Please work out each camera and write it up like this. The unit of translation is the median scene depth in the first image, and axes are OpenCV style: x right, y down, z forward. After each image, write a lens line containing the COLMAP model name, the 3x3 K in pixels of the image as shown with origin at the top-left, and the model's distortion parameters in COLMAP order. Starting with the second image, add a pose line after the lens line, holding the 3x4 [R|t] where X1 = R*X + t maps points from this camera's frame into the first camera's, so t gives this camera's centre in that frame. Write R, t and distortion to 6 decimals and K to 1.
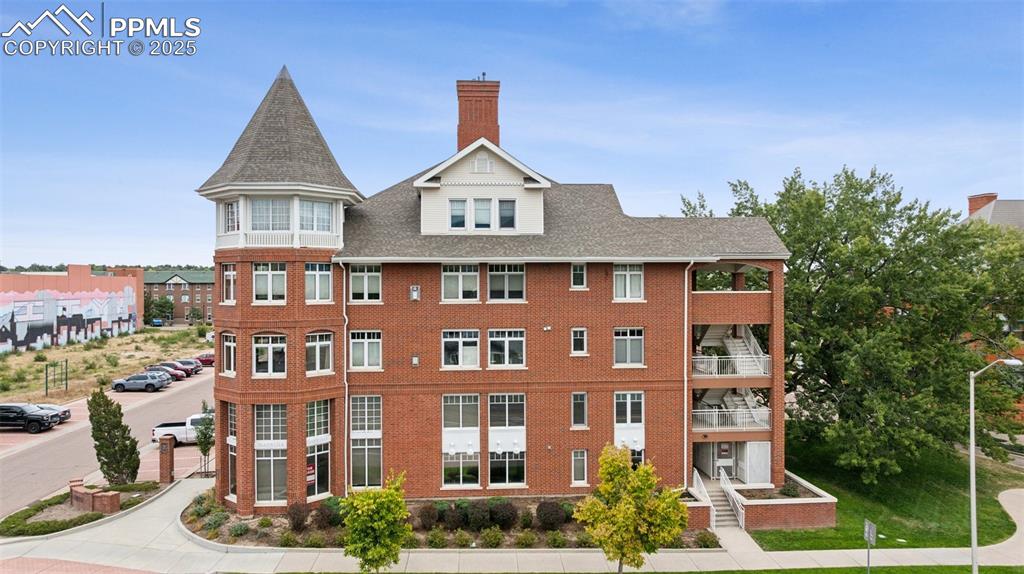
lens RADIAL K [[727.0, 0, 511.8], [0, 727.0, 287.0], [0, 0, 1]] dist [-0.022442, -0.006626]
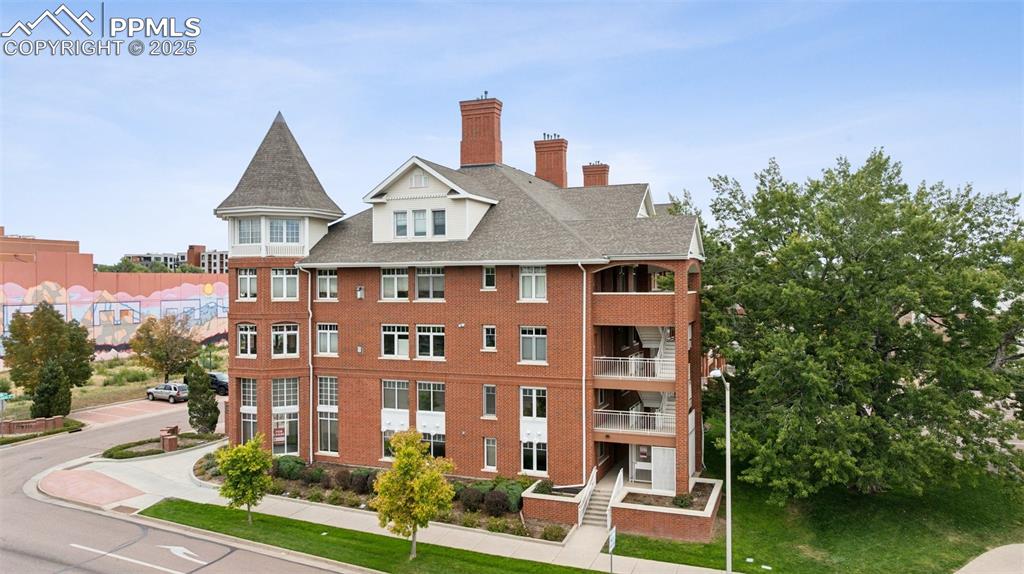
lens RADIAL K [[727.0, 0, 517.4], [0, 727.0, 285.5], [0, 0, 1]] dist [-0.022442, -0.006626]
pose [[0.903253, 0.001038, -0.429106, 0.598802], [-0.000413, 0.999999, 0.001548, -0.005149], [0.429107, -0.001221, 0.903253, 0.038258]]
